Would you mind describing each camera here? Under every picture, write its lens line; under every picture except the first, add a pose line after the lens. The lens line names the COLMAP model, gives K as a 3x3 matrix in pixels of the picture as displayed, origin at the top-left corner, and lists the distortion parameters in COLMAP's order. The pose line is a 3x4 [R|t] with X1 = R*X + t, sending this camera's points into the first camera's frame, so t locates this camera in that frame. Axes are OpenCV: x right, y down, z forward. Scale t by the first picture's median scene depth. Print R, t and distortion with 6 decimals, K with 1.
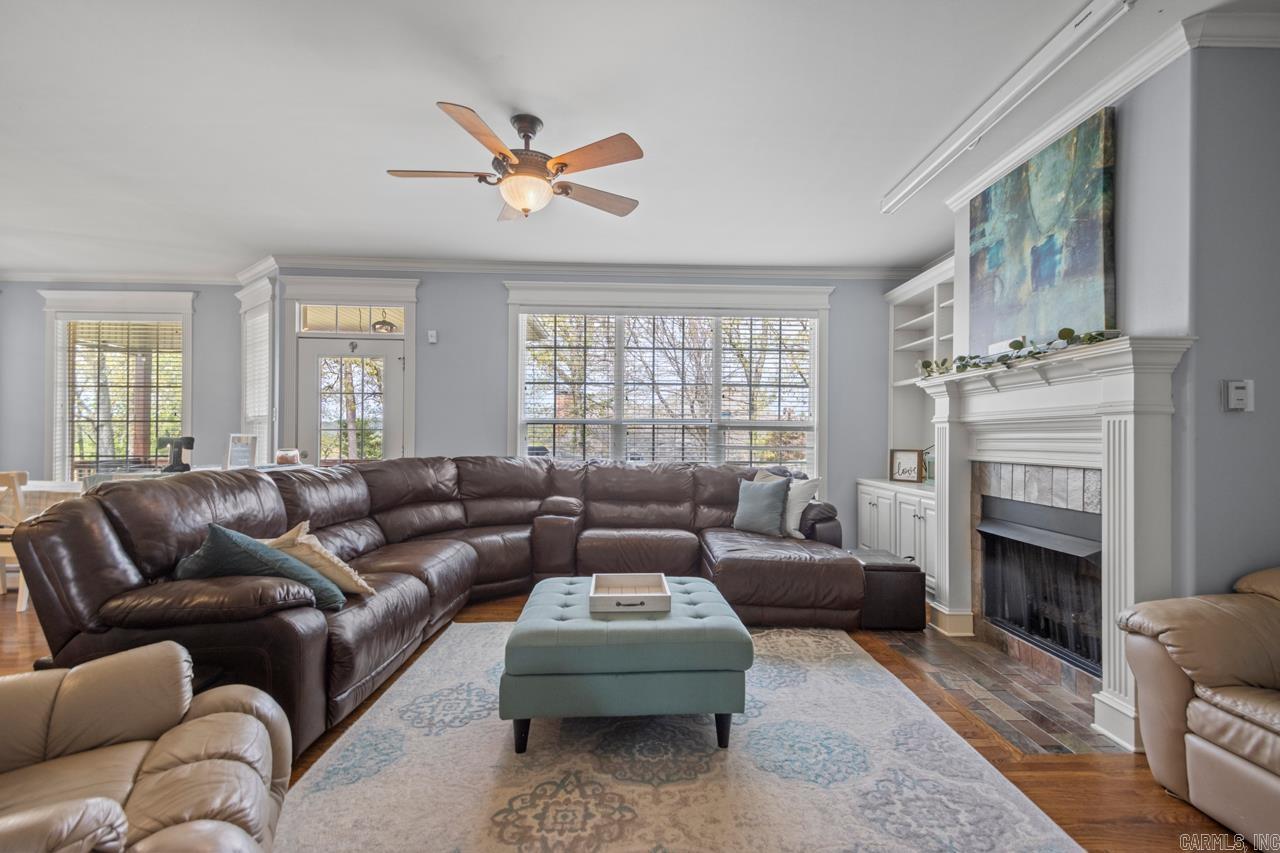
lens RADIAL K [[593.1, 0, 647.8], [0, 593.1, 430.8], [0, 0, 1]] dist [0.045391, -0.028436]
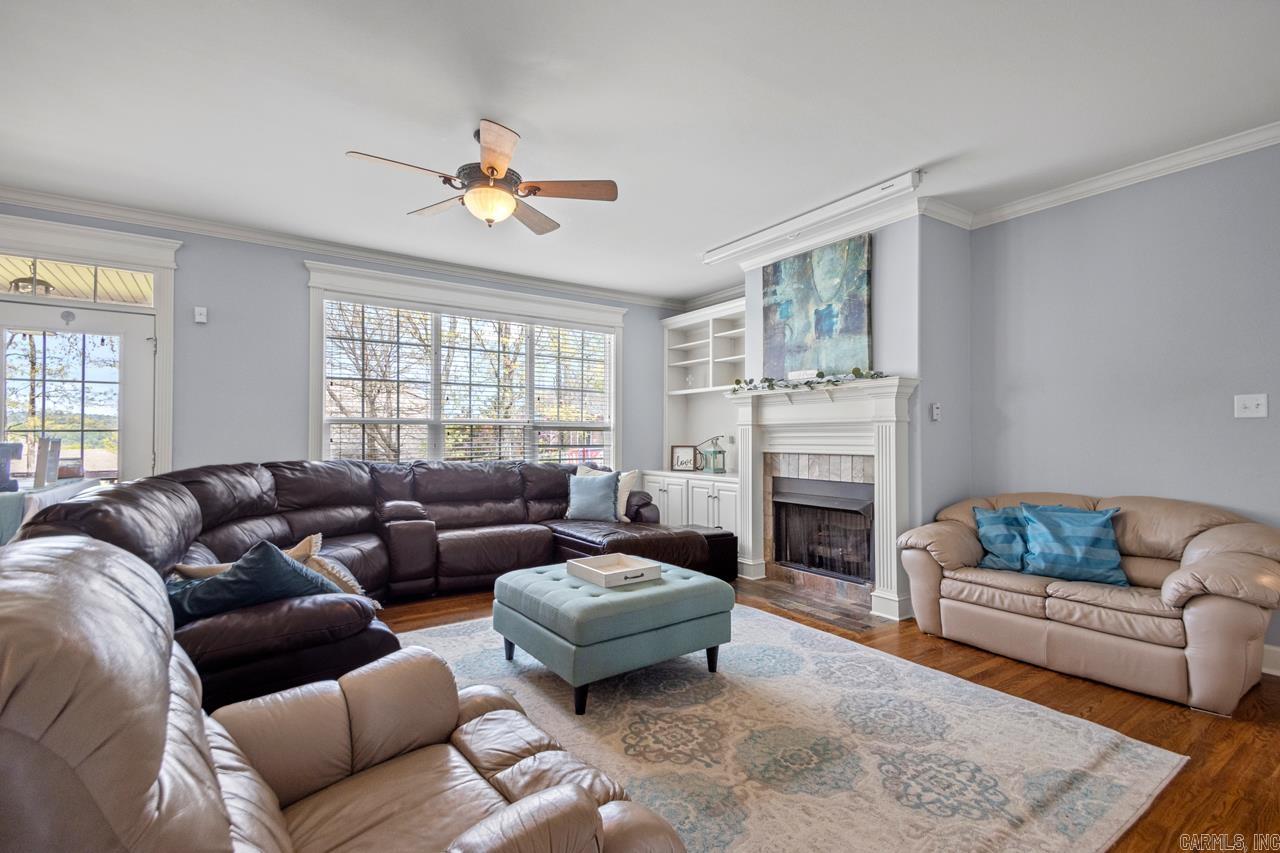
lens RADIAL K [[593.8, 0, 650.1], [0, 593.8, 425.1], [0, 0, 1]] dist [0.013614, -0.014722]
pose [[0.837173, 0.004407, 0.546921, -0.477097], [-0.000685, 0.999975, -0.007009, -0.004528], [-0.546938, 0.005493, 0.837155, -0.016390]]
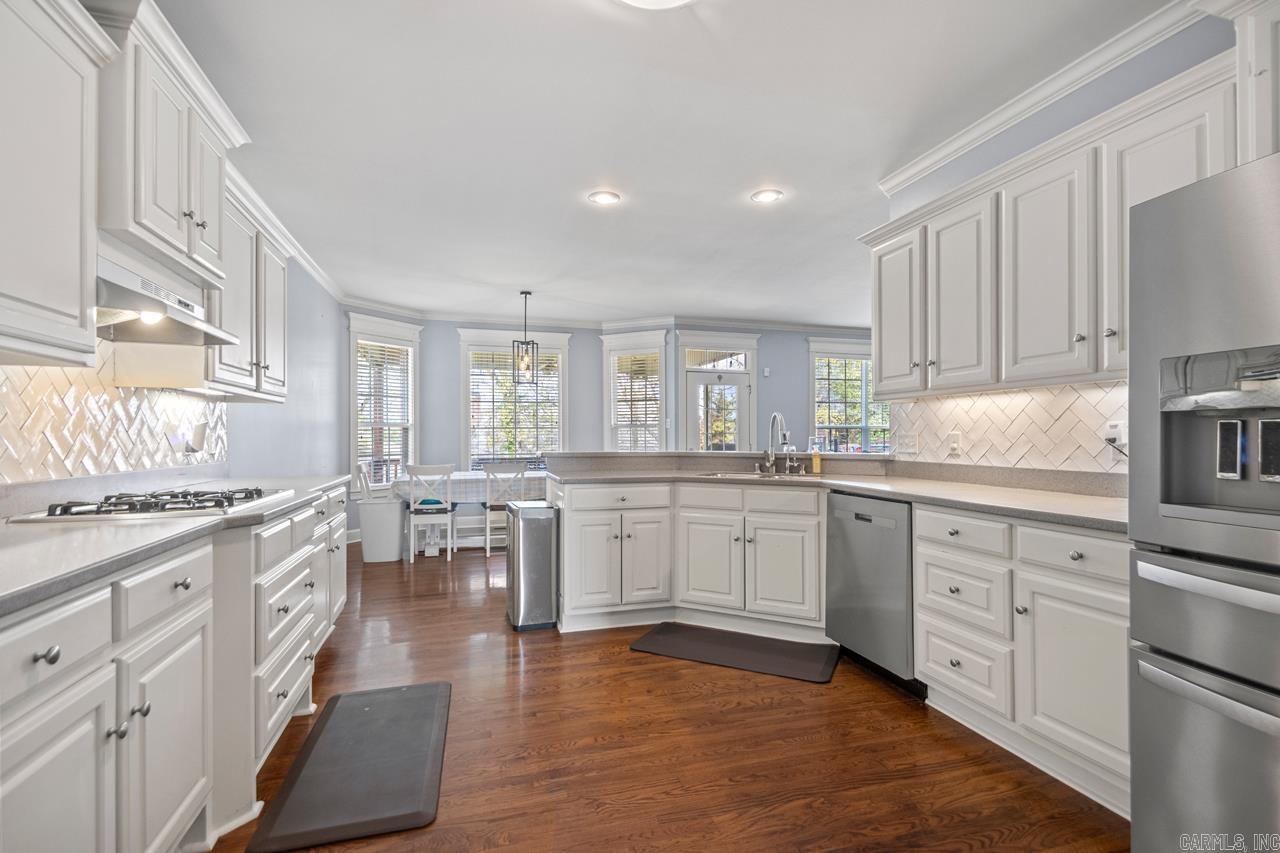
lens RADIAL K [[593.8, 0, 650.1], [0, 593.8, 425.1], [0, 0, 1]] dist [0.013614, -0.014722]
pose [[0.965433, -0.002537, 0.260638, -1.706547], [0.003410, 0.999990, -0.002899, -0.028906], [-0.260628, 0.003687, 0.965432, -0.642586]]
